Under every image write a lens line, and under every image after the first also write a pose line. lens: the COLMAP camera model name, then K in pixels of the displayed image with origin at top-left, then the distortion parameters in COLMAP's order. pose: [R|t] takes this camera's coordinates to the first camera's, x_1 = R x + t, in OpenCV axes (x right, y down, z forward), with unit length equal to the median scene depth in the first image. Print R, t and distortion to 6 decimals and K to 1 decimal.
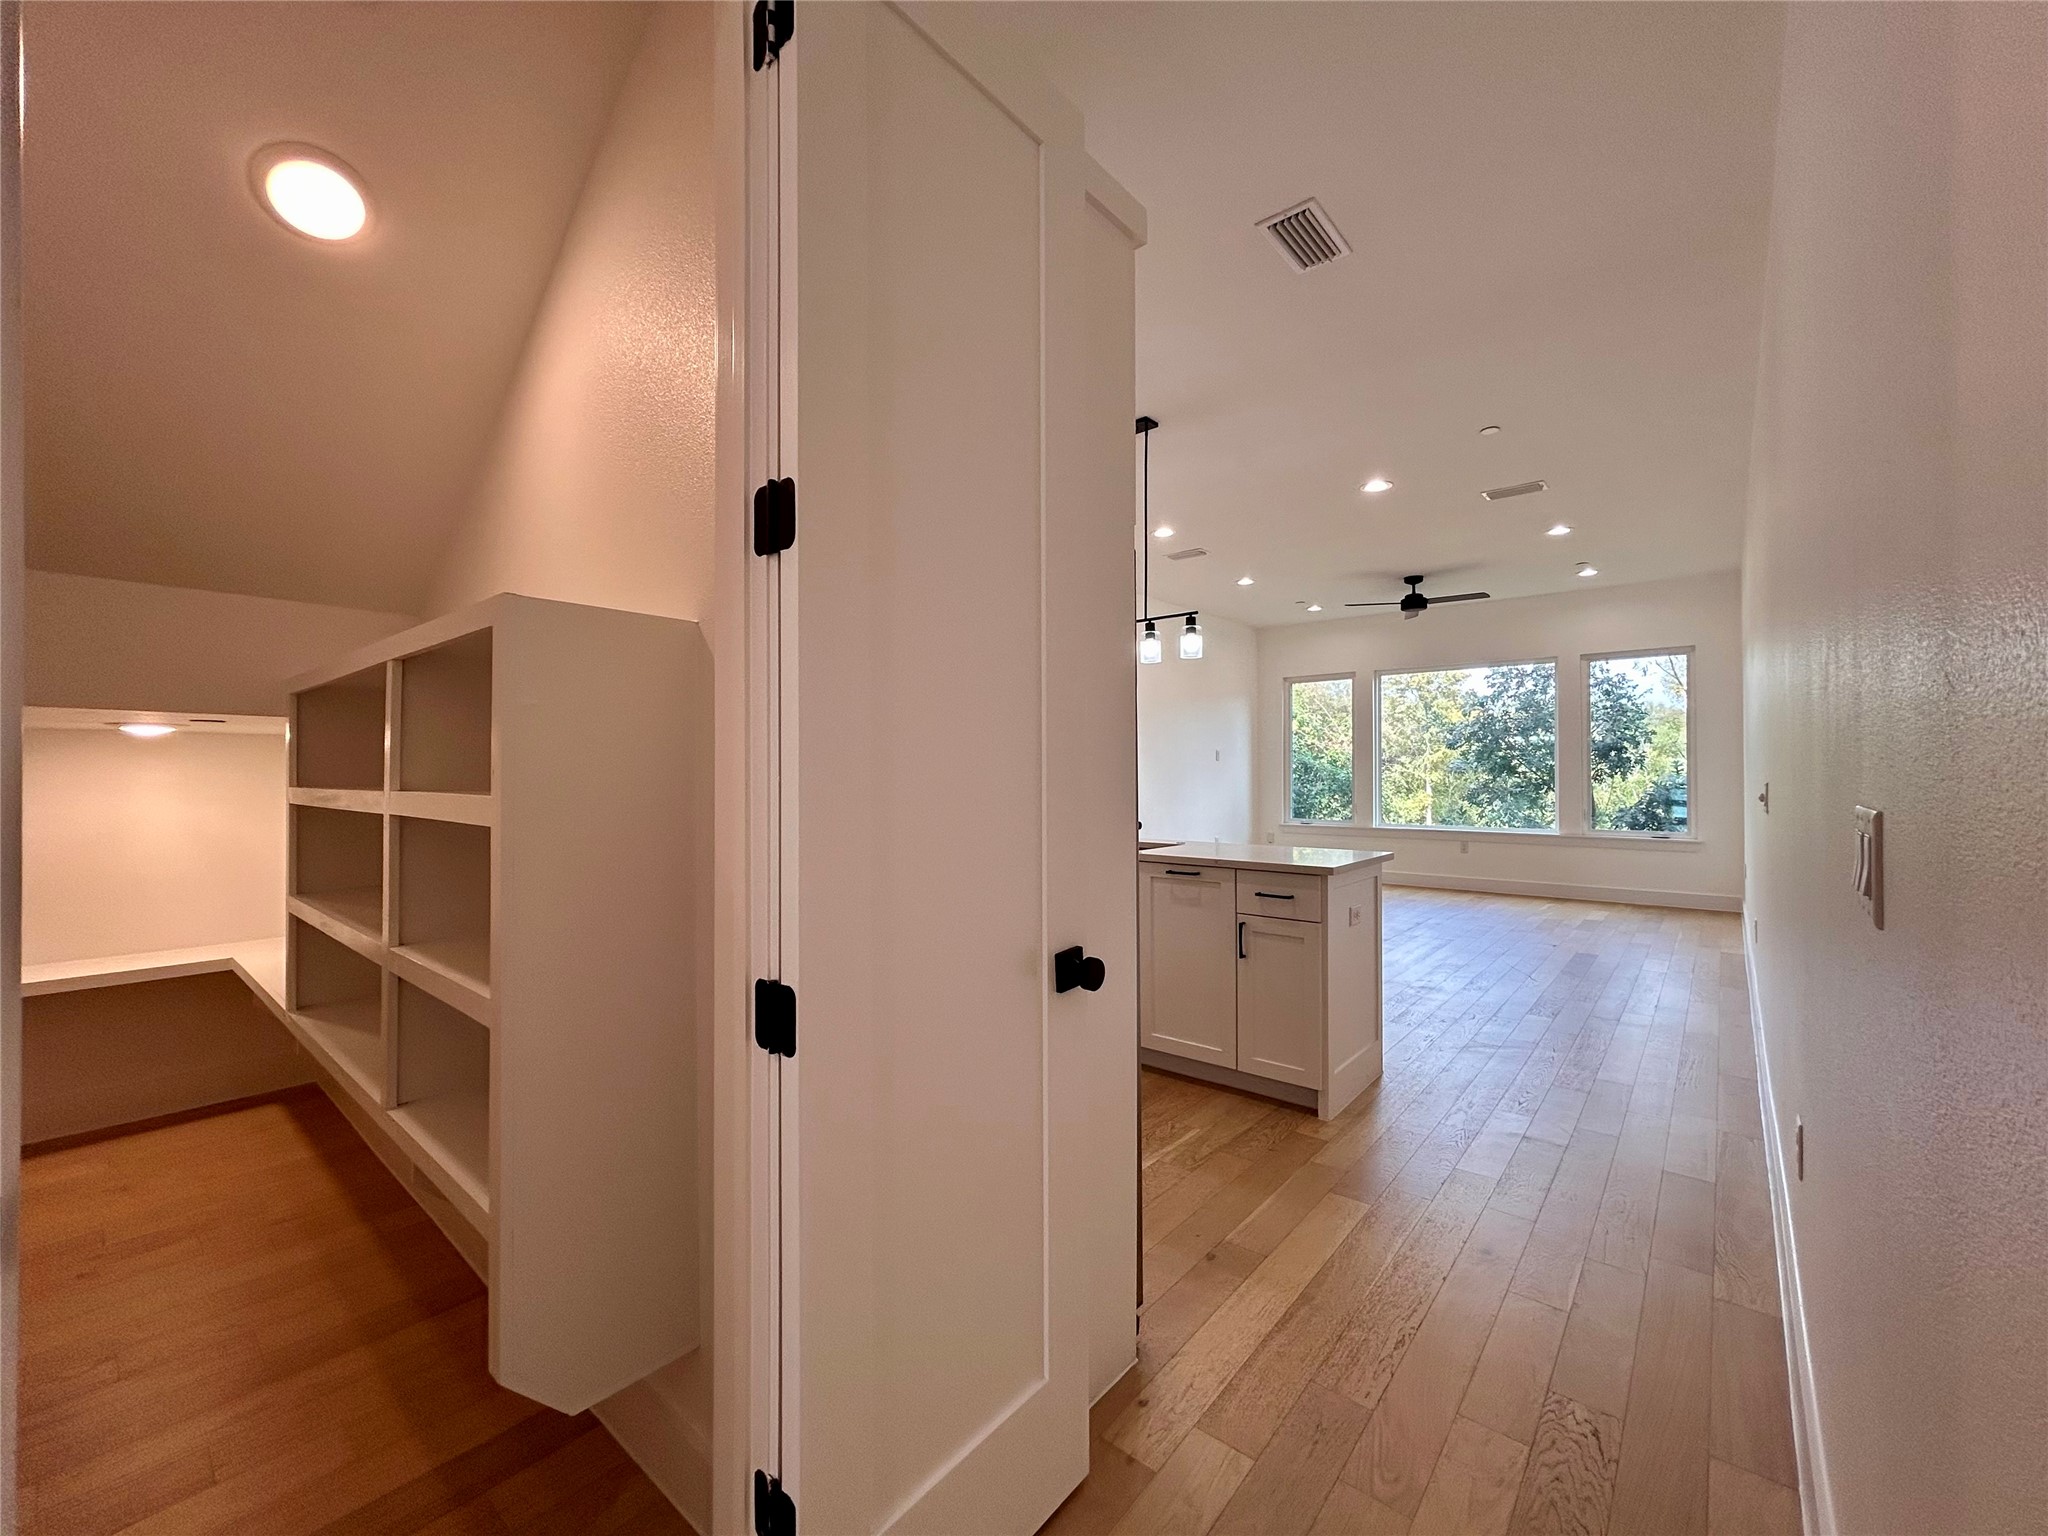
lens RADIAL K [[824.1, 0, 1024.6], [0, 824.1, 769.5], [0, 0, 1]] dist [0.001342, 0.001836]
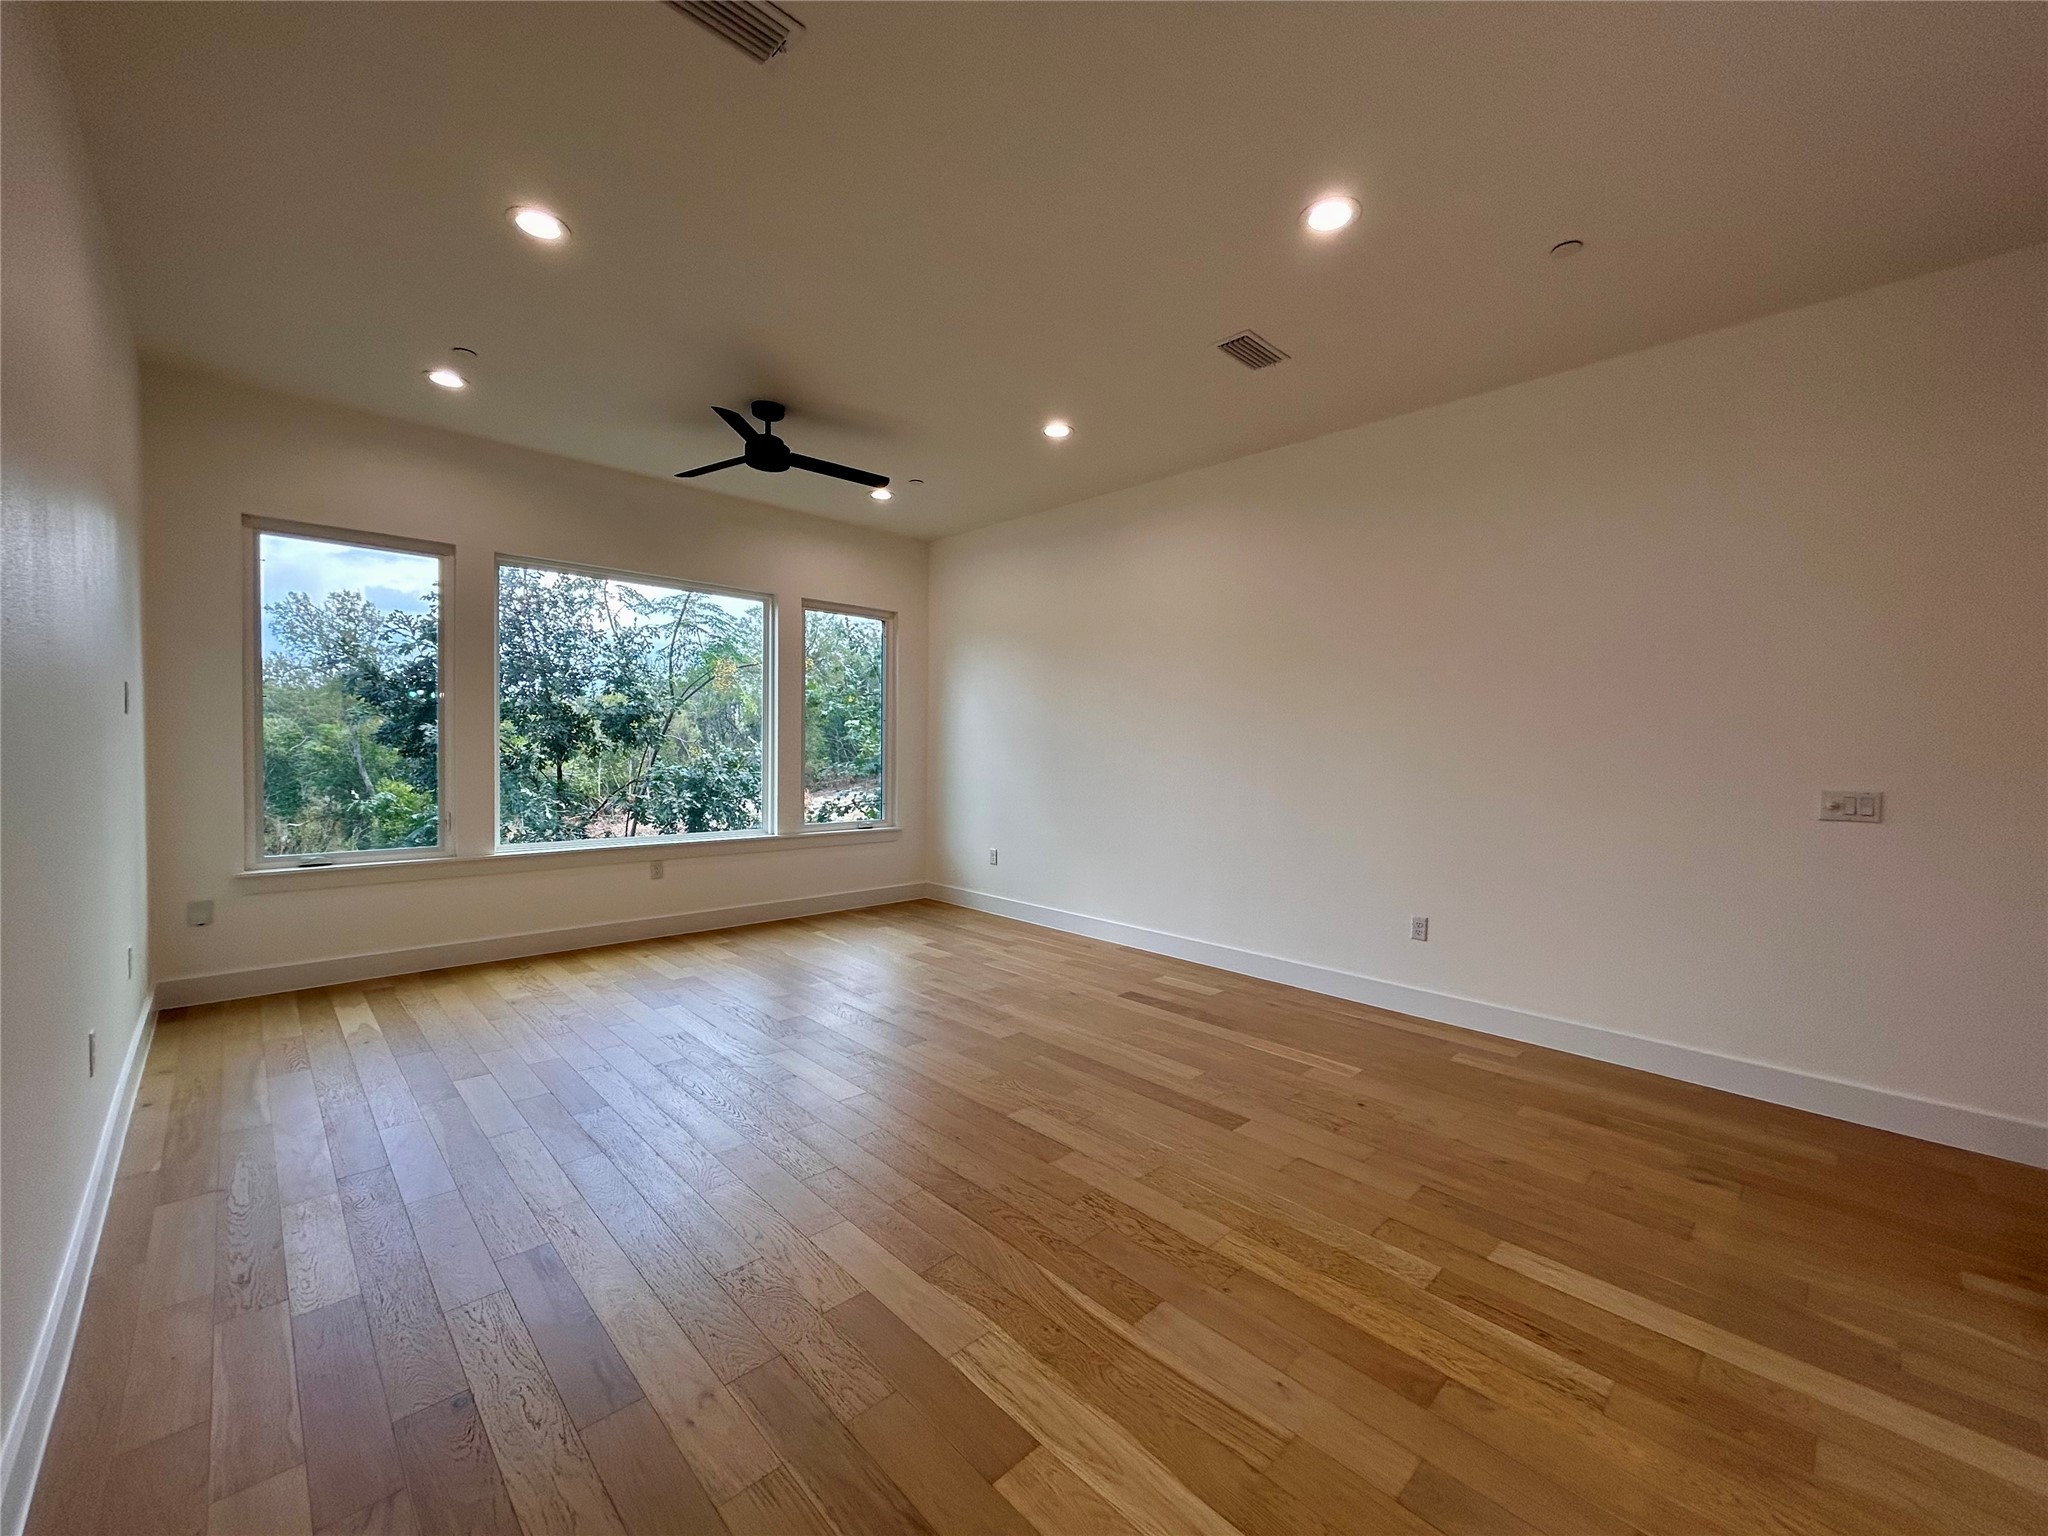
lens RADIAL K [[824.1, 0, 1030.5], [0, 824.1, 763.7], [0, 0, 1]] dist [0.001342, 0.001836]
pose [[0.096691, -0.014944, 0.995202, -0.059125], [-0.019106, 0.999675, 0.016868, -0.002351], [-0.995131, -0.020645, 0.096374, 0.631554]]
